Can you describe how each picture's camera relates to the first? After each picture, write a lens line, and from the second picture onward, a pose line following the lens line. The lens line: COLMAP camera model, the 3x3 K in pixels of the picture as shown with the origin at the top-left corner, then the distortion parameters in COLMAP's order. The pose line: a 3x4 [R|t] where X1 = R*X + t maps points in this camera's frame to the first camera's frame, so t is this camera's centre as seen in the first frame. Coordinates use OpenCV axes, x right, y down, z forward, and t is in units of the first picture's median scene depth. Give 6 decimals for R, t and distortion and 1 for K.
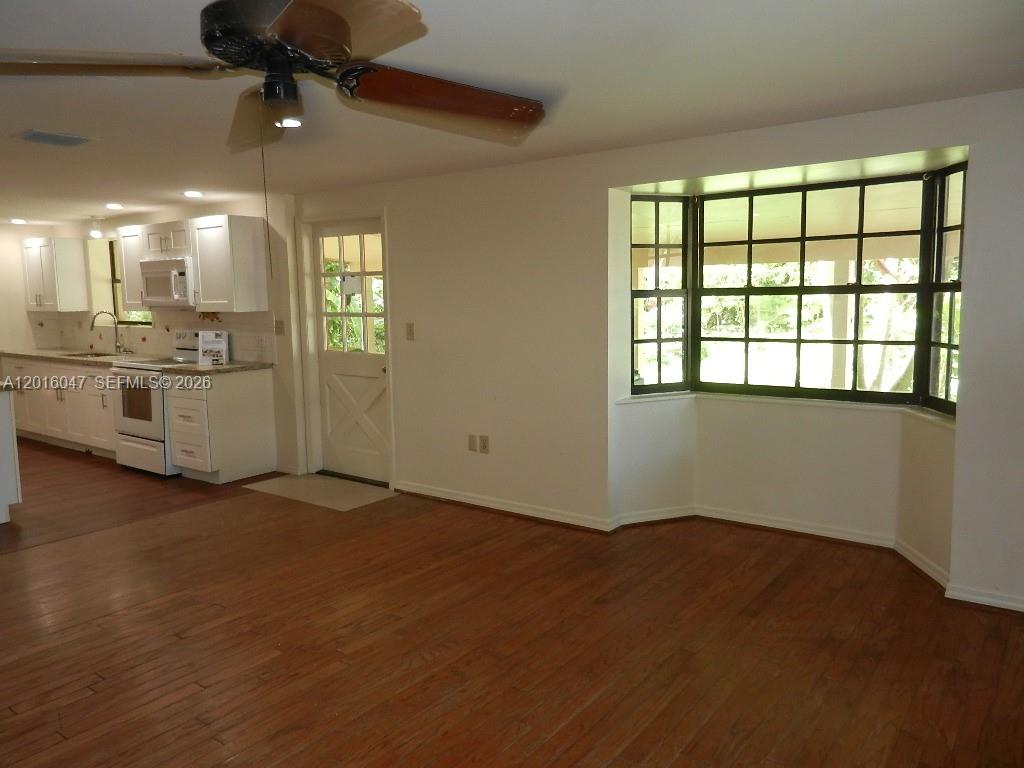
lens RADIAL K [[757.7, 0, 514.1], [0, 757.7, 383.3], [0, 0, 1]] dist [0.014273, -0.006048]
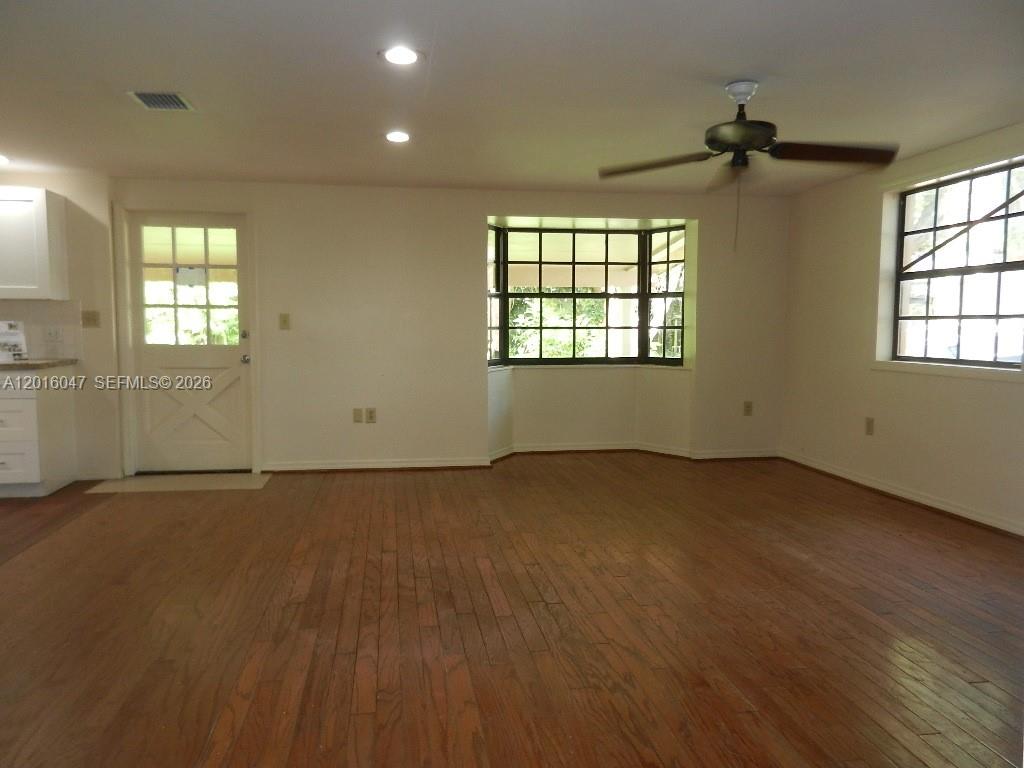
lens RADIAL K [[757.7, 0, 507.3], [0, 757.7, 381.5], [0, 0, 1]] dist [0.014273, -0.006048]
pose [[0.699179, -0.035355, 0.714072, -0.644613], [0.070995, 0.997273, -0.020138, 0.058315], [-0.711413, 0.064775, 0.699782, 0.009272]]
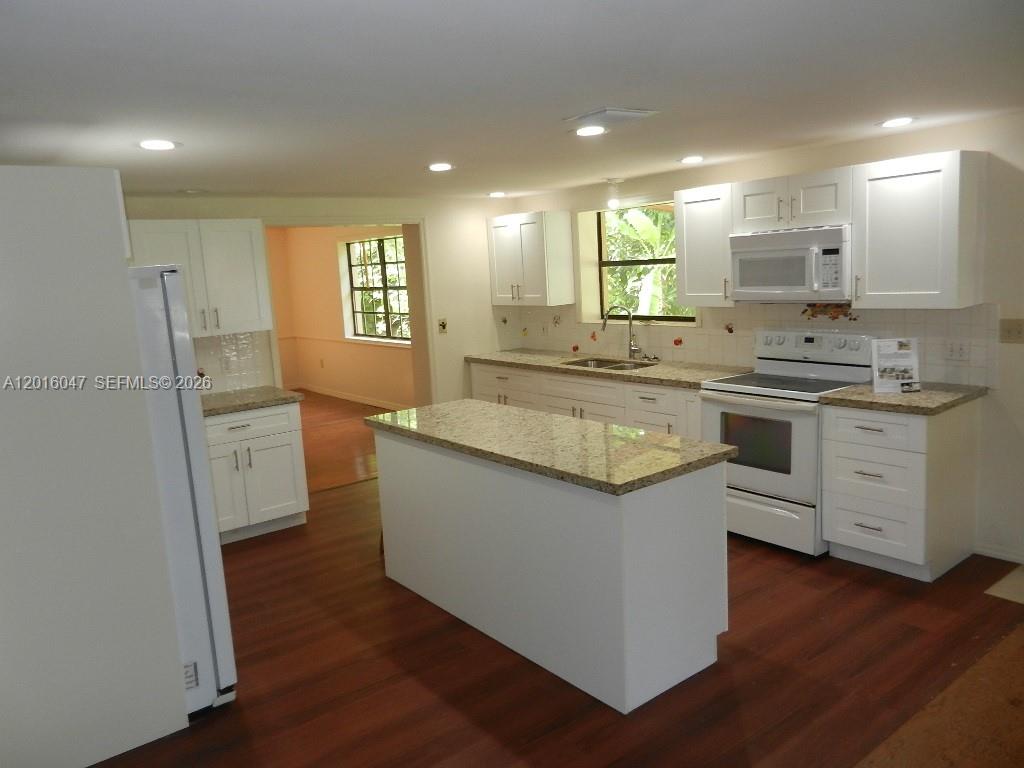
lens RADIAL K [[757.7, 0, 514.2], [0, 757.7, 379.6], [0, 0, 1]] dist [0.014273, -0.006048]
pose [[0.964261, -0.002230, -0.264946, -0.563015], [0.013383, 0.999098, 0.040299, -0.067406], [0.264617, -0.042405, 0.963421, 0.307989]]
